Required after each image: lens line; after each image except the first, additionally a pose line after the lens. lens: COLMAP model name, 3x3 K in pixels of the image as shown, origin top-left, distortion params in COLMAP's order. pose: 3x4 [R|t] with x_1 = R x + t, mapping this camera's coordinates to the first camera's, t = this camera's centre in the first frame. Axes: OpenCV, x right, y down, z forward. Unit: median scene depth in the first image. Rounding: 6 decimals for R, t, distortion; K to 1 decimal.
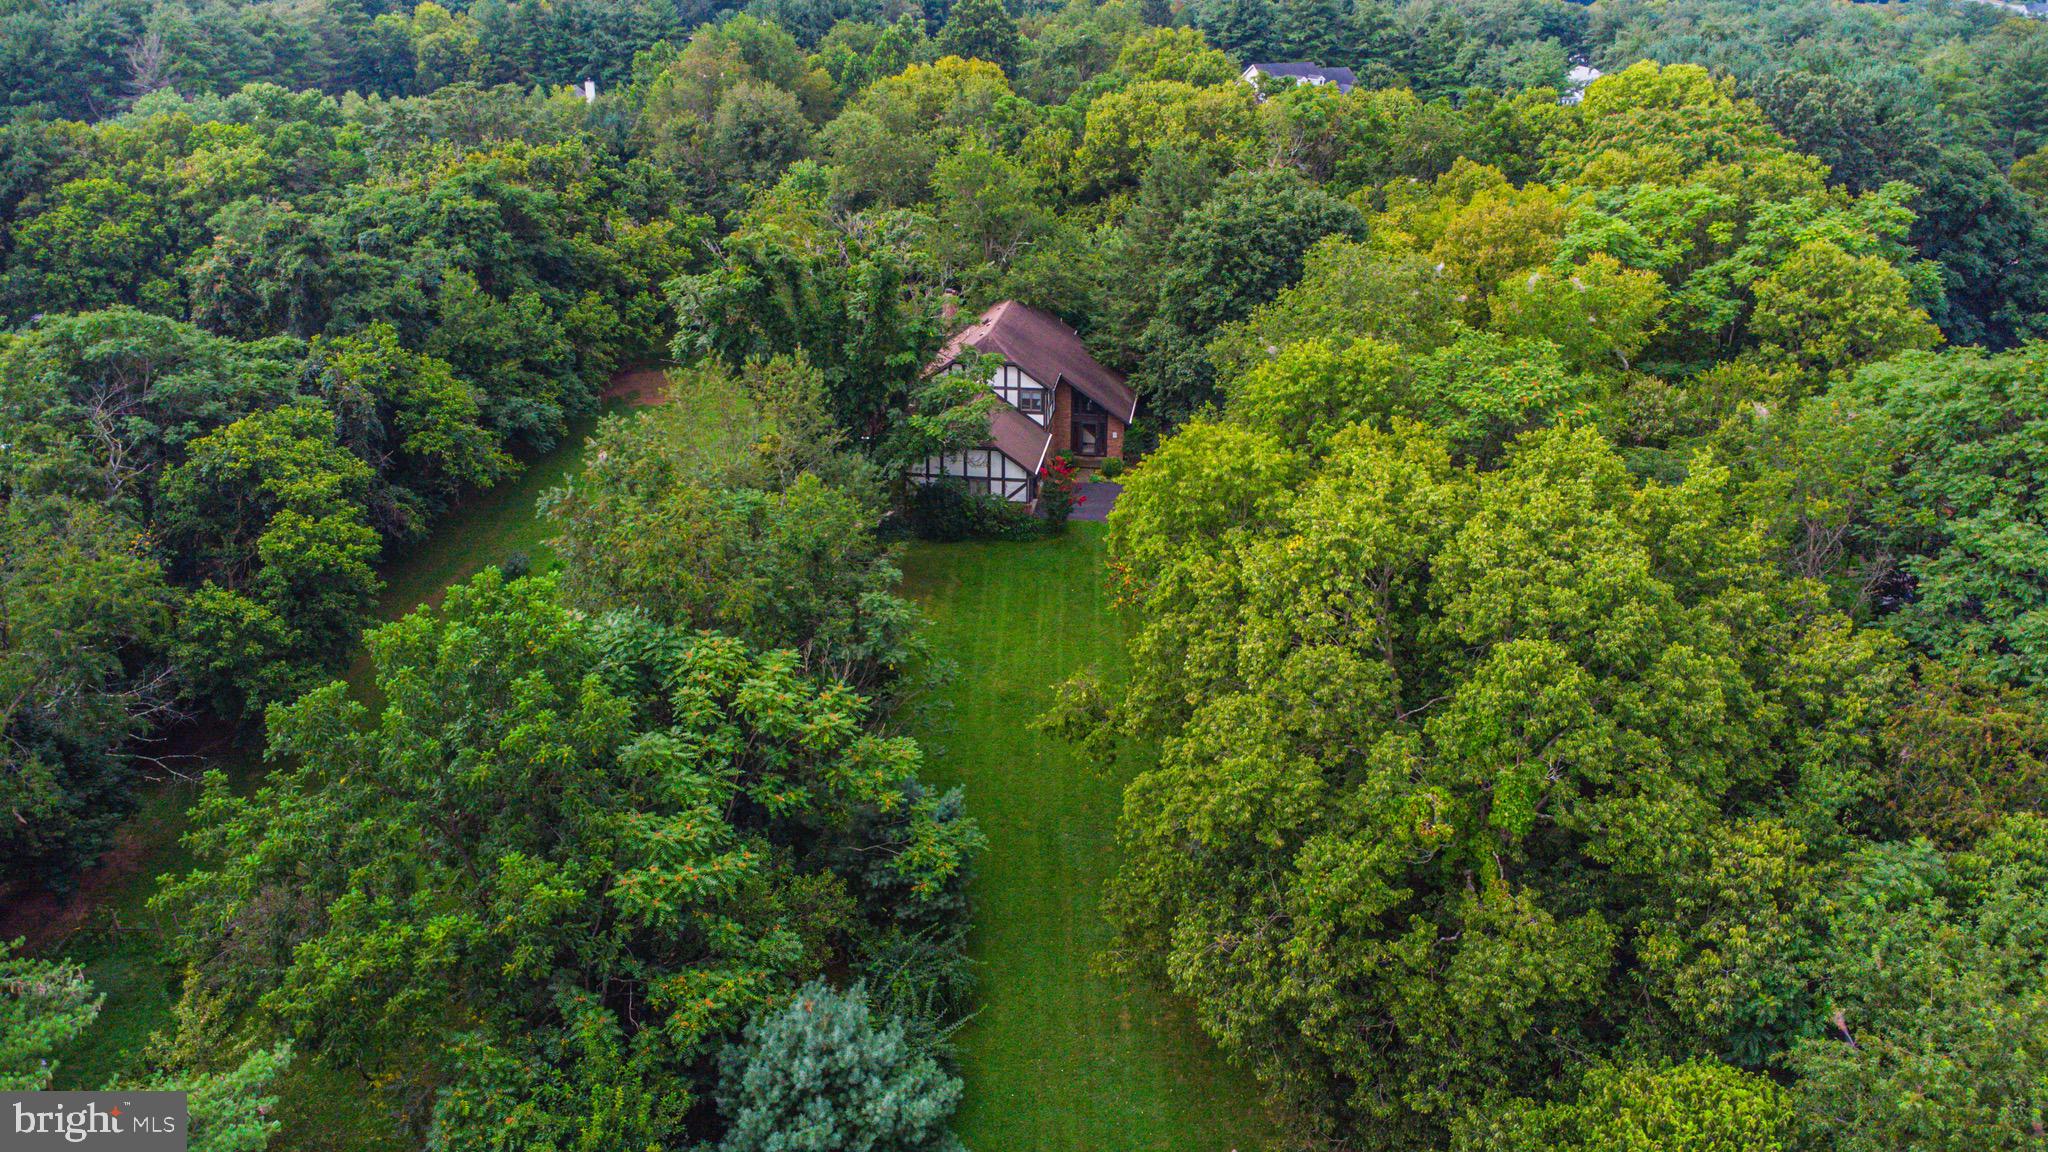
lens RADIAL K [[1465.7, 0, 1029.1], [0, 1465.7, 582.4], [0, 0, 1]] dist [0.009570, -0.002847]
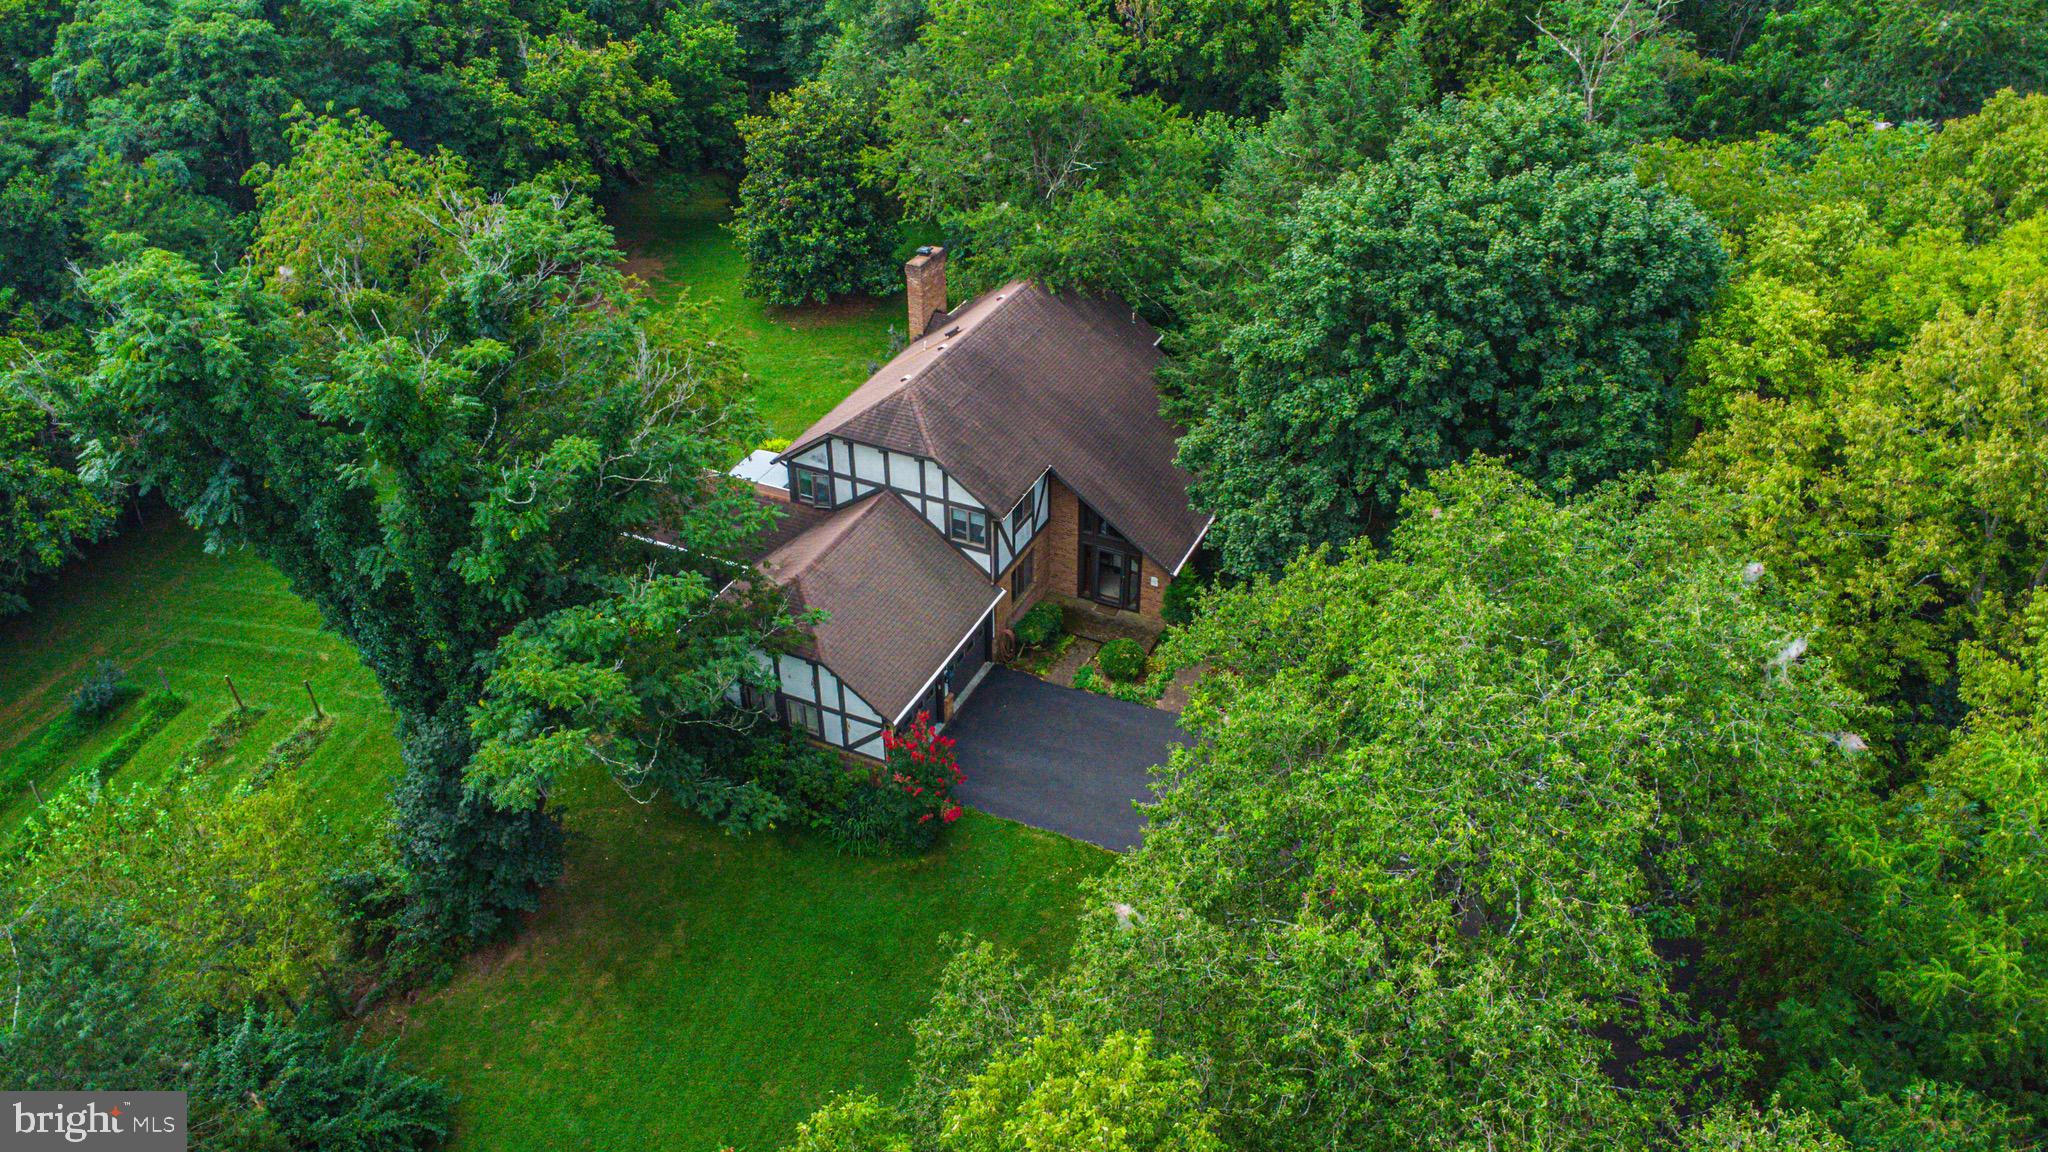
lens RADIAL K [[1474.9, 0, 1024.0], [0, 1474.9, 576.0], [0, 0, 1]] dist [0.004026, 0.002541]
pose [[0.954411, 0.158635, -0.252854, 0.155354], [-0.108299, 0.973399, 0.201907, -0.214542], [0.278157, -0.165318, 0.946202, 0.507916]]
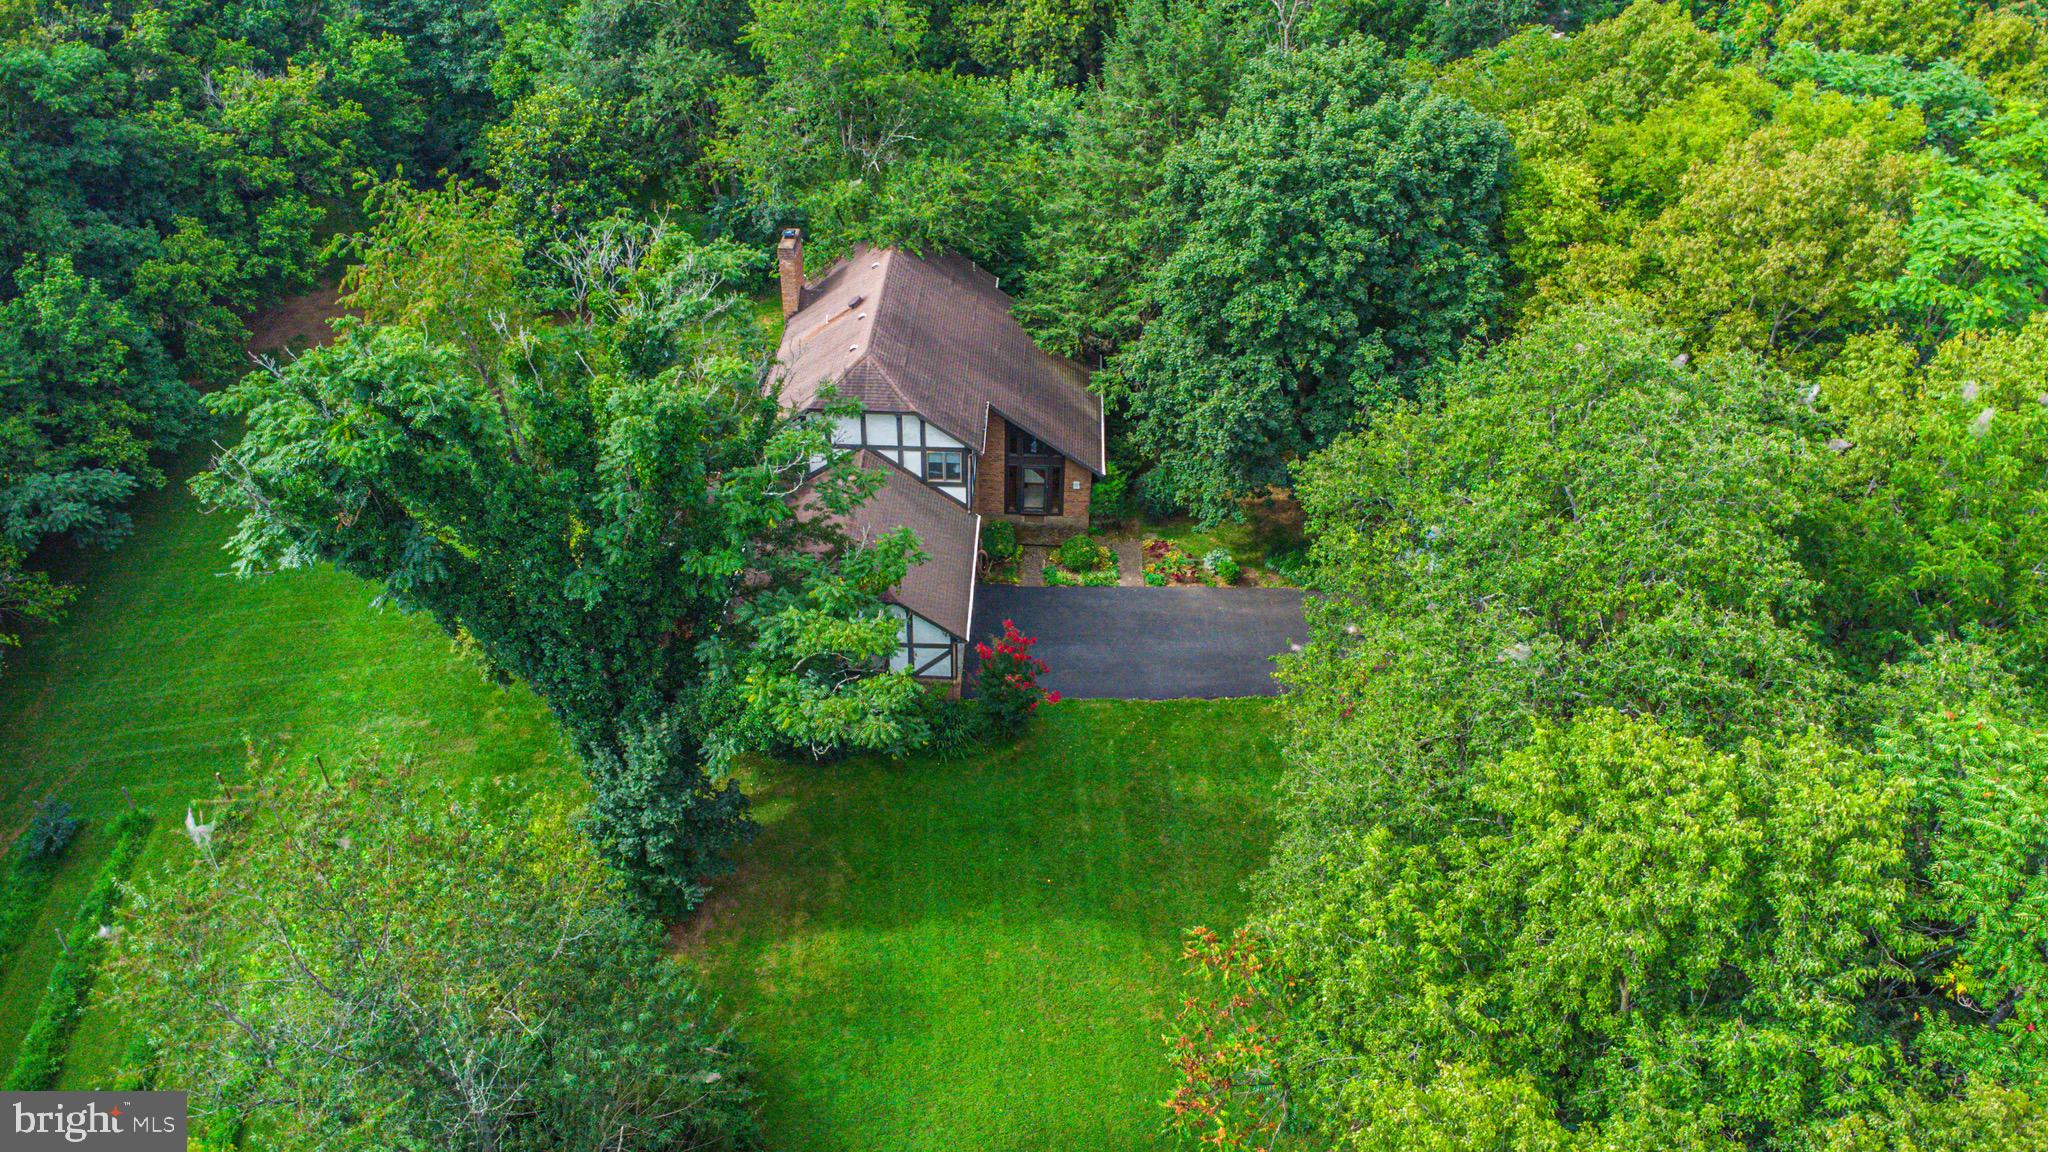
lens RADIAL K [[1474.9, 0, 1024.0], [0, 1474.9, 576.0], [0, 0, 1]] dist [0.004026, 0.002541]
pose [[0.994331, -0.054470, 0.091319, -0.023371], [0.032792, 0.974049, 0.223949, -0.212887], [-0.101147, -0.219685, 0.970313, 0.410511]]
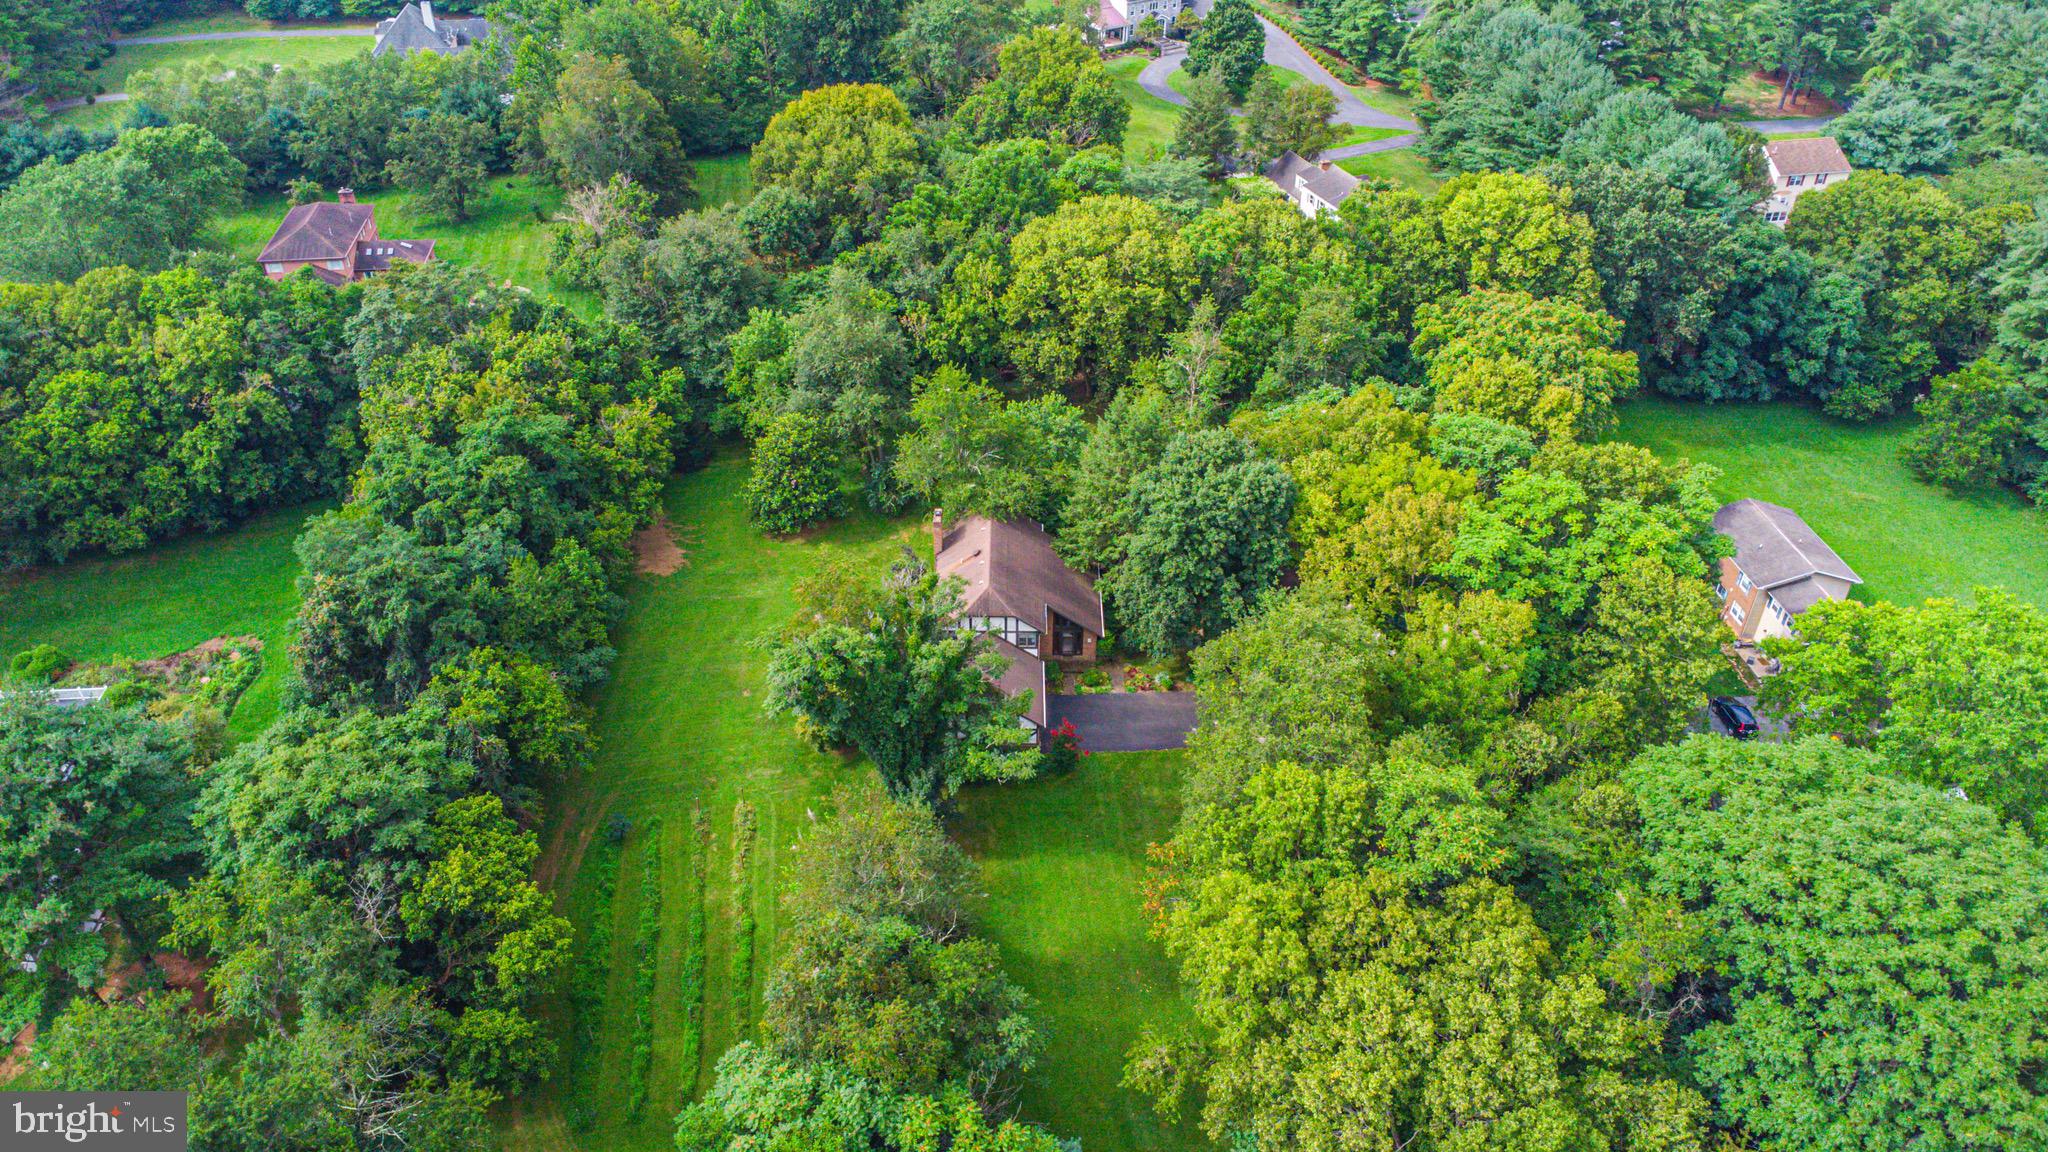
lens RADIAL K [[1474.9, 0, 1024.0], [0, 1474.9, 576.0], [0, 0, 1]] dist [0.004026, 0.002541]
pose [[0.990495, -0.077411, 0.113698, -0.135515], [0.051620, 0.975383, 0.214389, -0.436163], [-0.127495, -0.206482, 0.970108, -0.170519]]
